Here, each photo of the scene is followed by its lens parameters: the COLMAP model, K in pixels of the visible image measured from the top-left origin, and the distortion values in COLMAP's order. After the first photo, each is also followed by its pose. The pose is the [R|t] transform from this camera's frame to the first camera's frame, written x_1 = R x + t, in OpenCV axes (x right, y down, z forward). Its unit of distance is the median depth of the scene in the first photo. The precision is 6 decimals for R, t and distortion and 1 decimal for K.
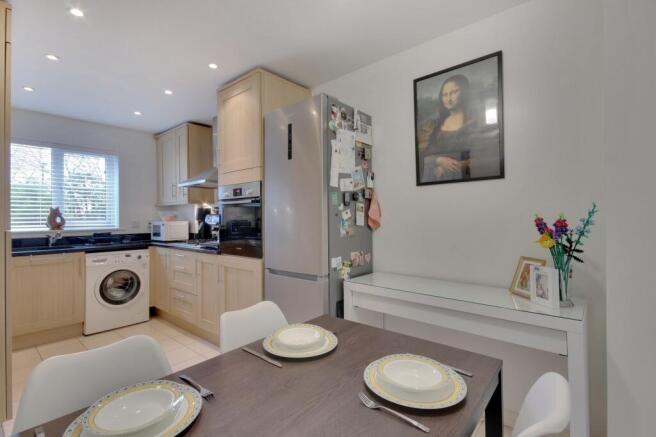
lens RADIAL K [[299.8, 0, 328.0], [0, 299.8, 218.5], [0, 0, 1]] dist [0.000155, 0.000225]
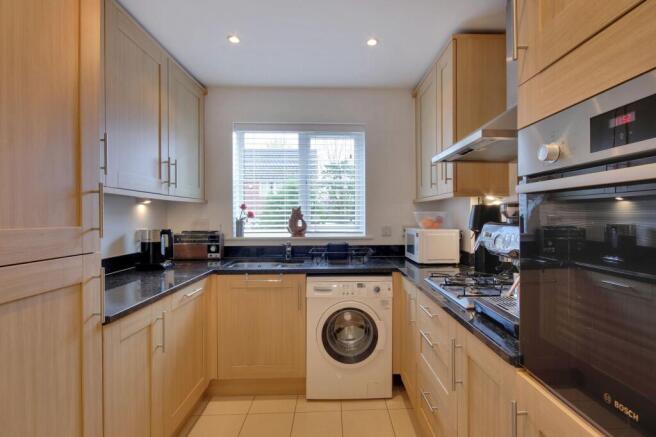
lens RADIAL K [[339.3, 0, 348.8], [0, 339.3, 218.3], [0, 0, 1]] dist [-0.003553, -0.000224]
pose [[0.688422, 0.013345, -0.725188, -0.176776], [-0.007444, 0.999908, 0.011333, -0.018615], [0.725272, -0.002404, 0.688458, 0.482679]]
